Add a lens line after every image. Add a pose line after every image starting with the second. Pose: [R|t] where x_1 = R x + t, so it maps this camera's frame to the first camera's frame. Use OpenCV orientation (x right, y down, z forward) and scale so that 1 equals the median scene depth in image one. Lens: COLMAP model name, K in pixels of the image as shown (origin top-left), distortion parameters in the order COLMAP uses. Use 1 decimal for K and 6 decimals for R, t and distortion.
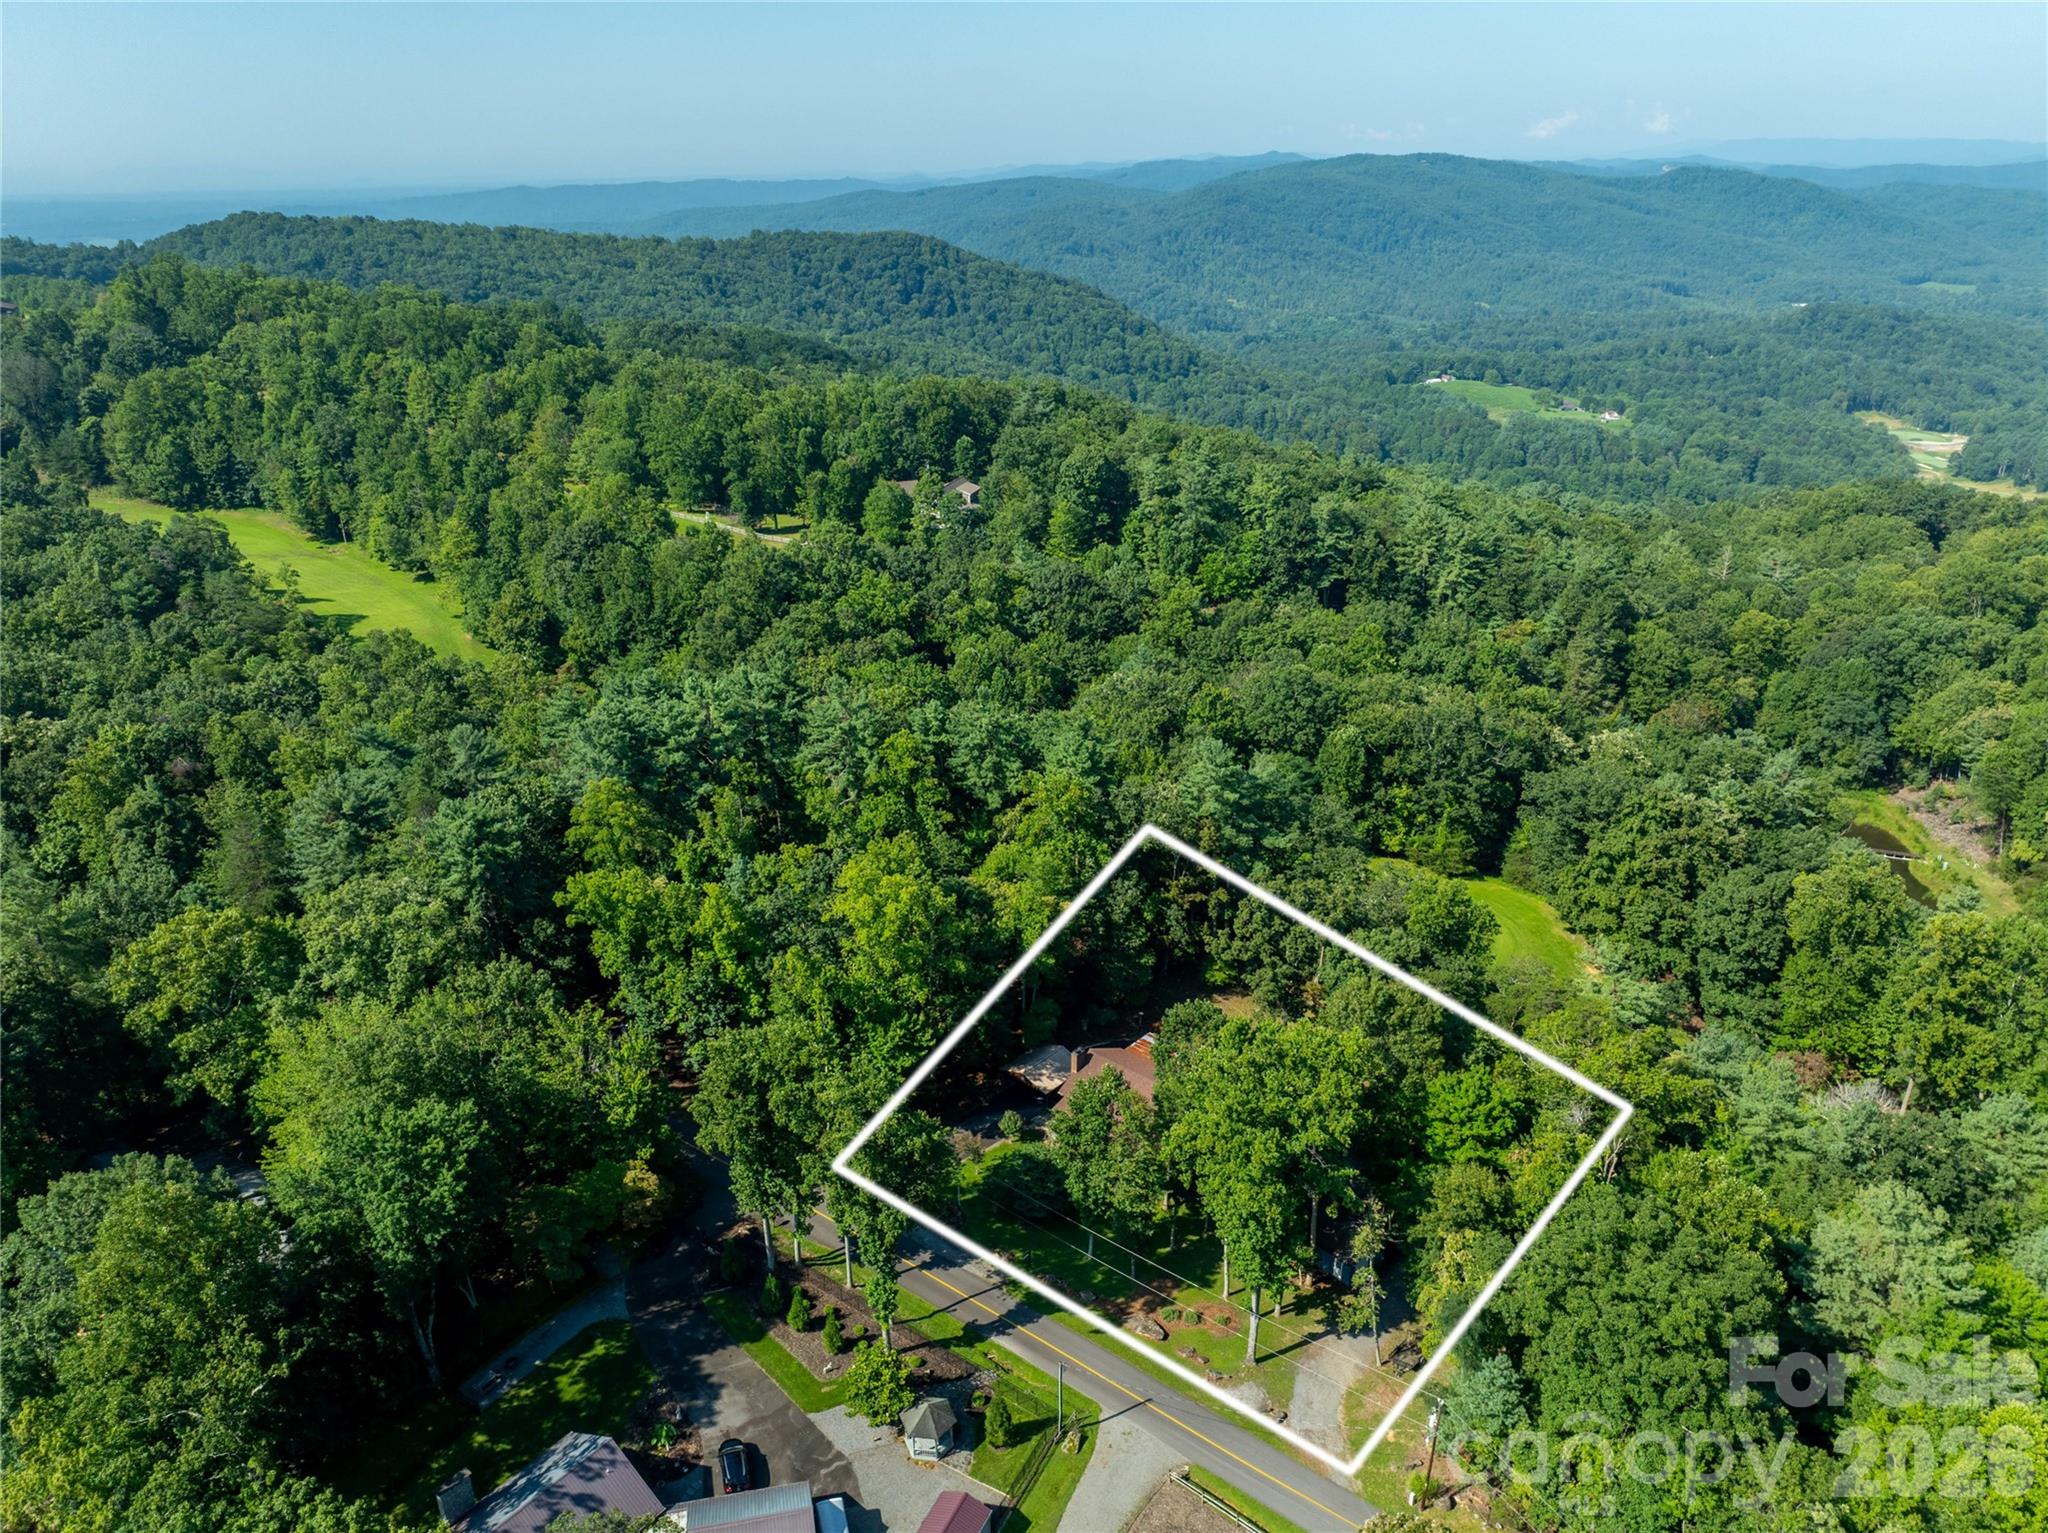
lens RADIAL K [[1460.2, 0, 1023.7], [0, 1460.2, 761.4], [0, 0, 1]] dist [-0.038721, 0.006204]
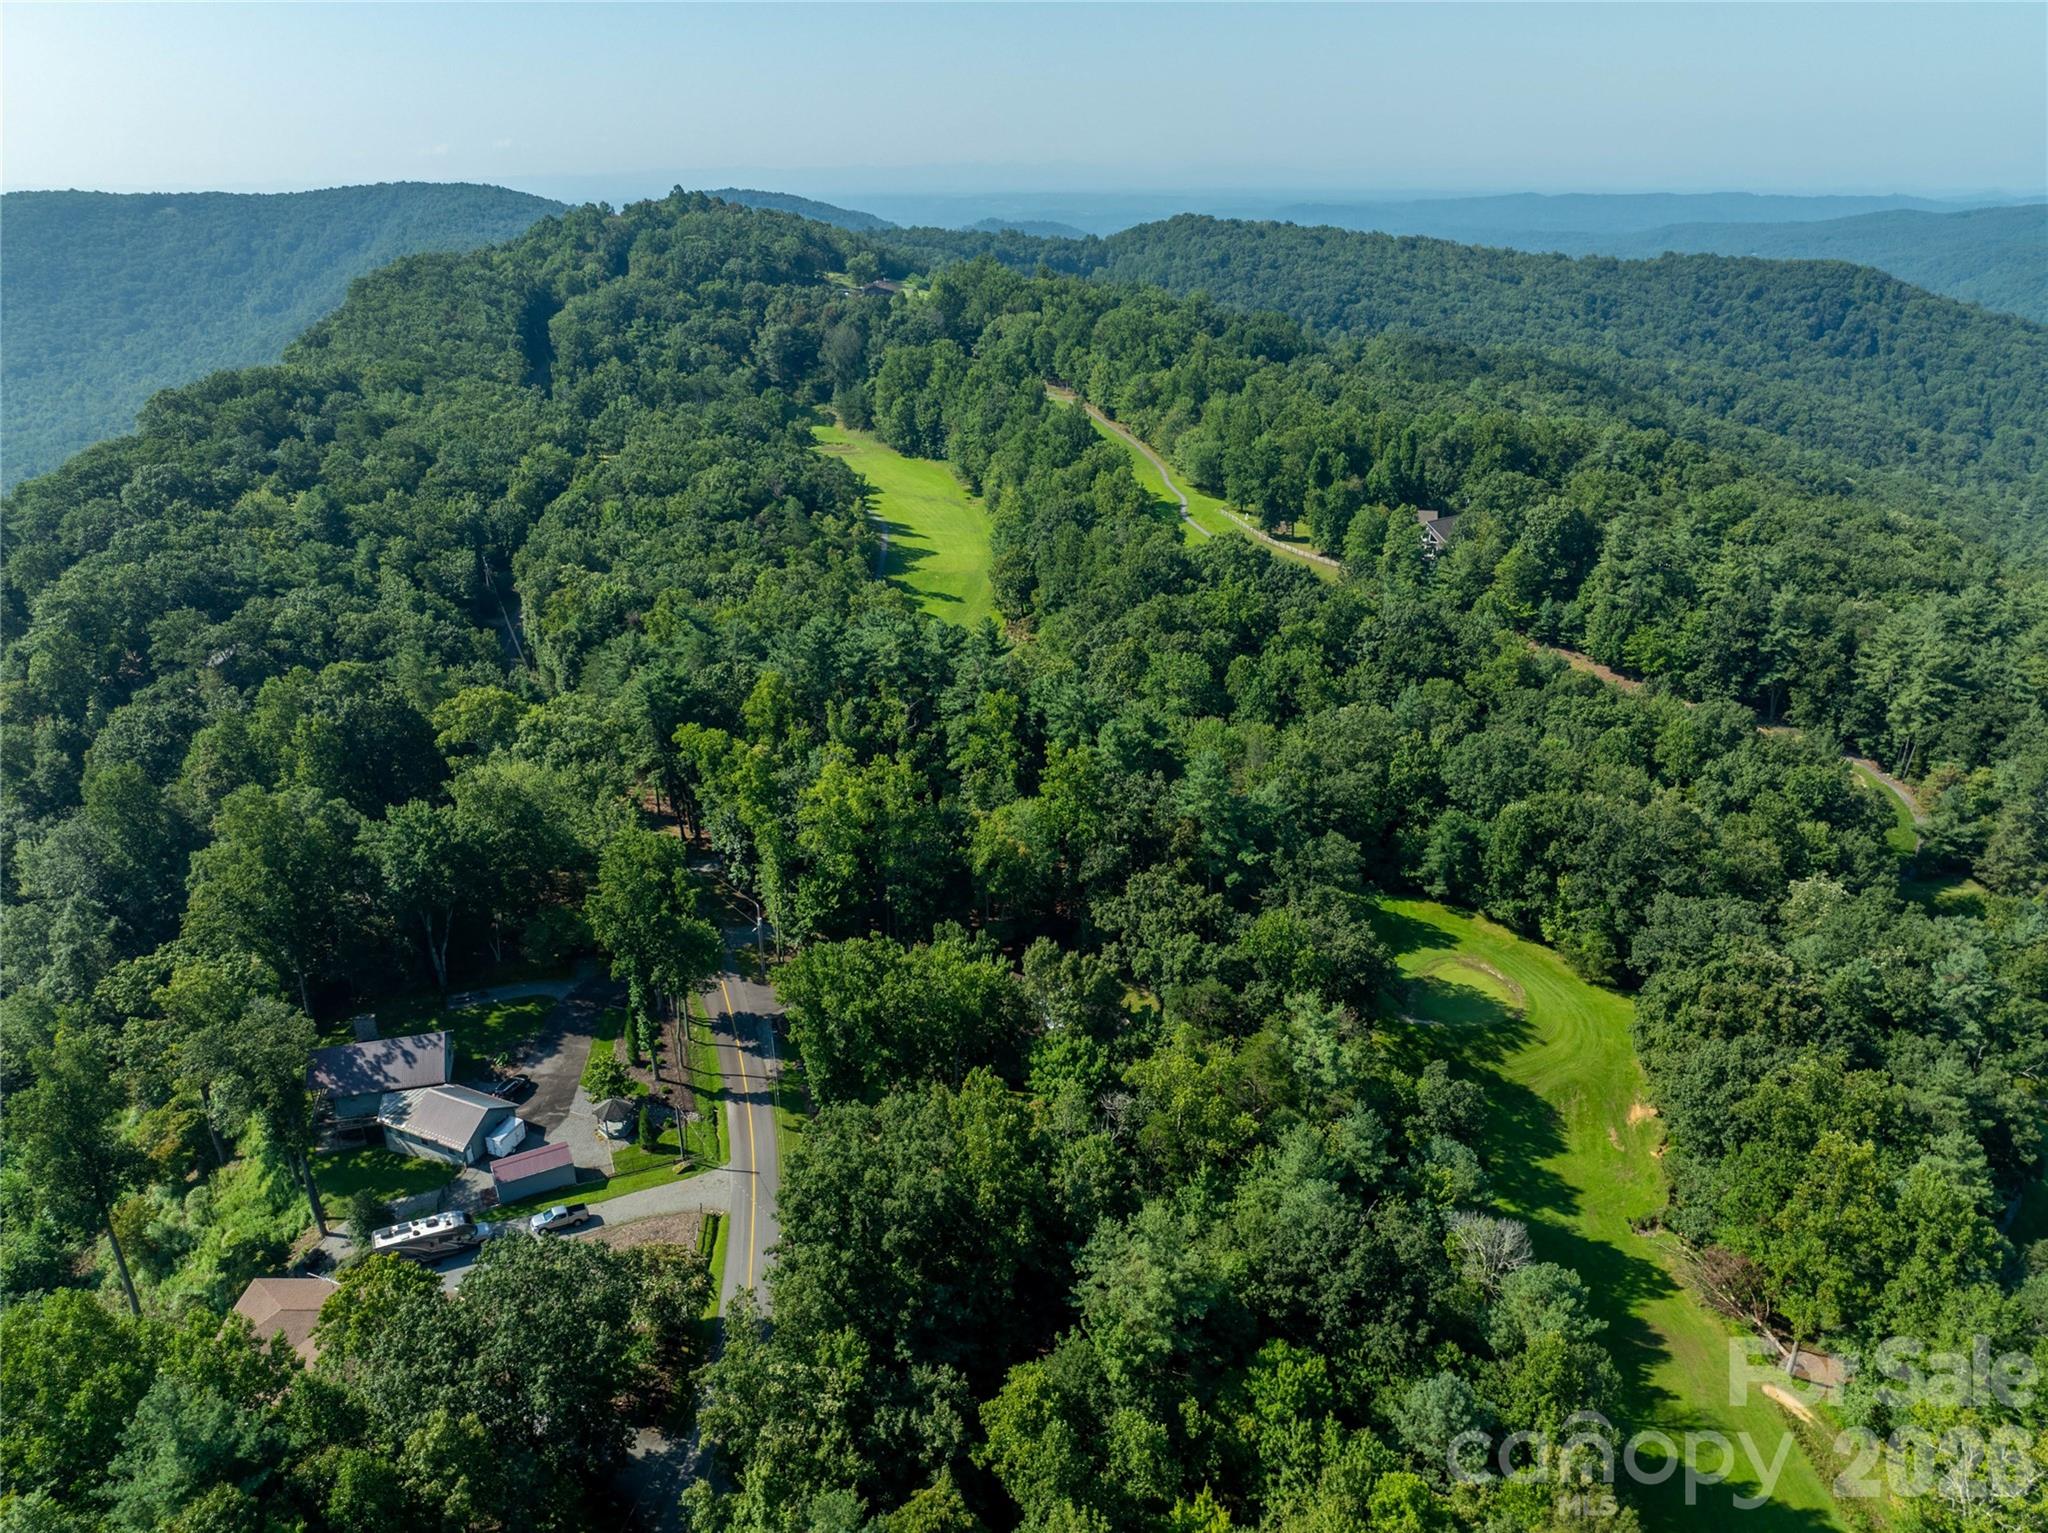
lens RADIAL K [[1460.2, 0, 1027.4], [0, 1460.2, 770.6], [0, 0, 1]] dist [-0.038721, 0.006204]
pose [[0.797340, 0.233242, -0.556640, 0.284662], [-0.231483, 0.969955, 0.074848, -0.023094], [0.557374, 0.069173, 0.827375, 0.001308]]
